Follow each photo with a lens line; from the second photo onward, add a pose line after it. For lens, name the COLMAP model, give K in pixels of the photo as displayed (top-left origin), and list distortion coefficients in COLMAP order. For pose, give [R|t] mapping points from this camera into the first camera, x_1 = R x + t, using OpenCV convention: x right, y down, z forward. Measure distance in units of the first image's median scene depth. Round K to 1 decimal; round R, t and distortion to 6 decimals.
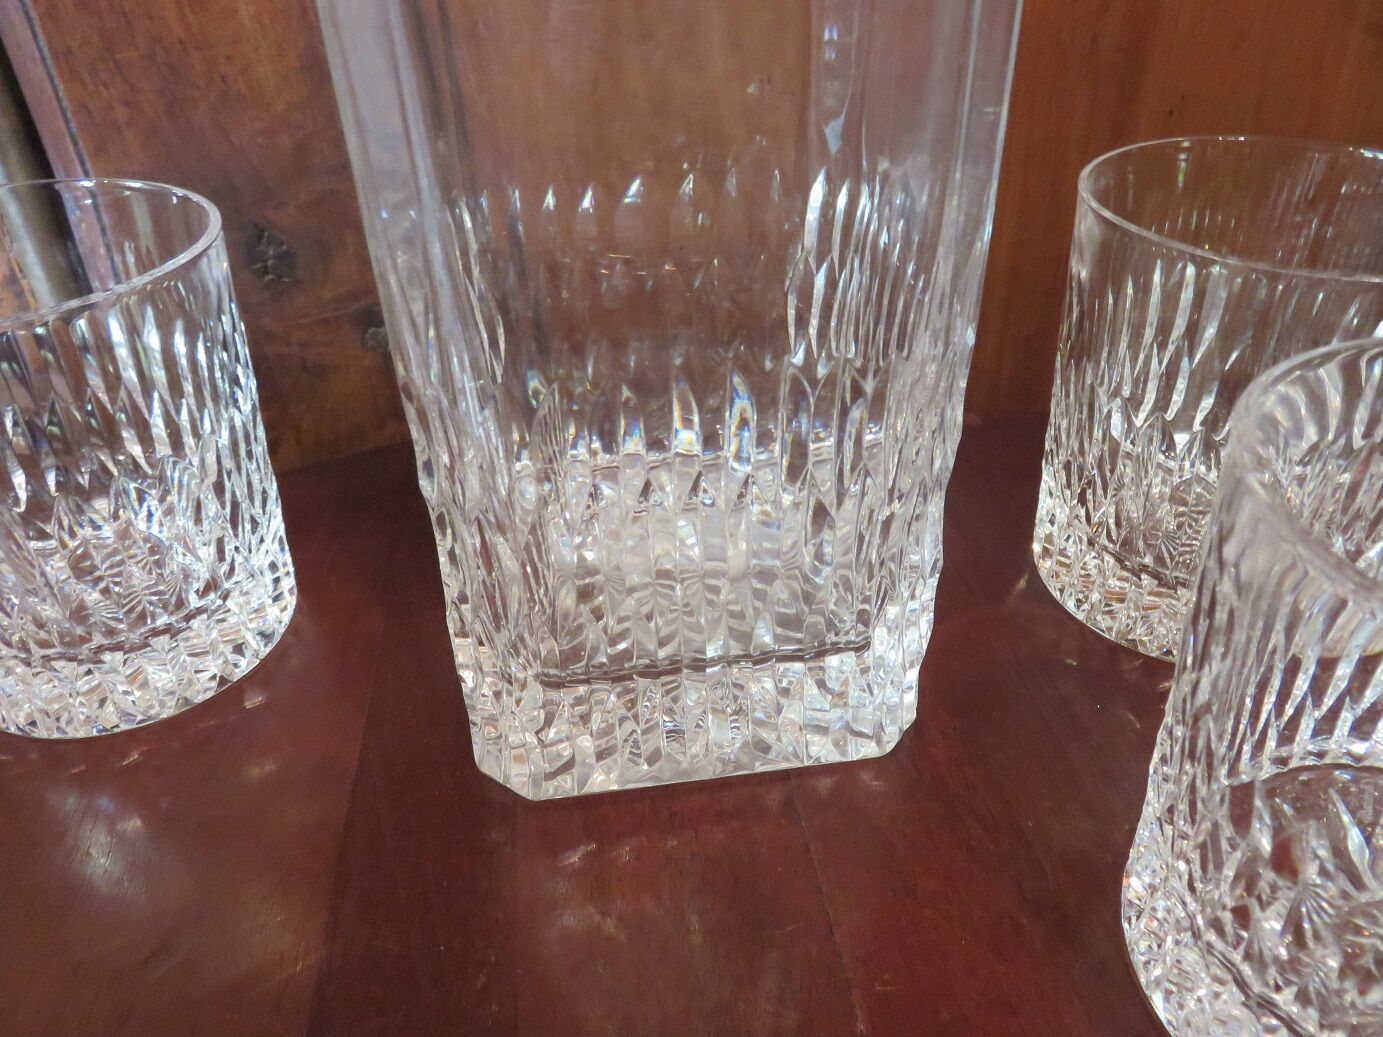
lens RADIAL K [[1026.8, 0, 693.2], [0, 1026.8, 514.3], [0, 0, 1]] dist [-0.004415, -0.001722]
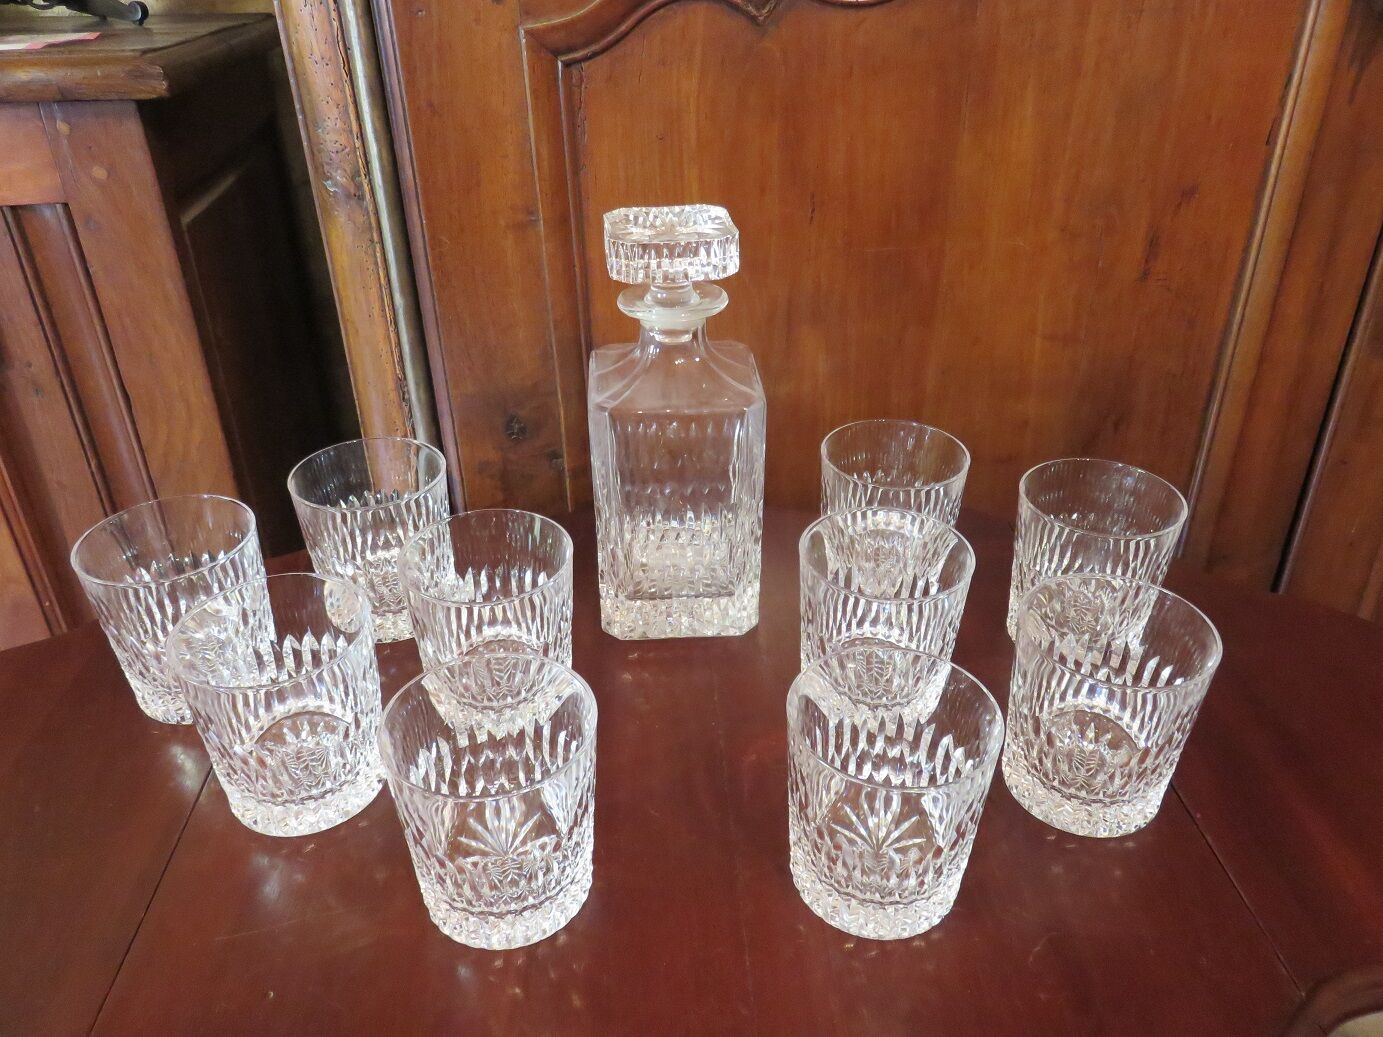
lens RADIAL K [[1026.8, 0, 690.6], [0, 1026.8, 521.5], [0, 0, 1]] dist [-0.004415, -0.001722]
pose [[0.995874, 0.063784, -0.064544, 0.152023], [-0.067468, 0.996115, -0.056603, 0.064040], [0.060683, 0.060724, 0.996308, -1.392033]]
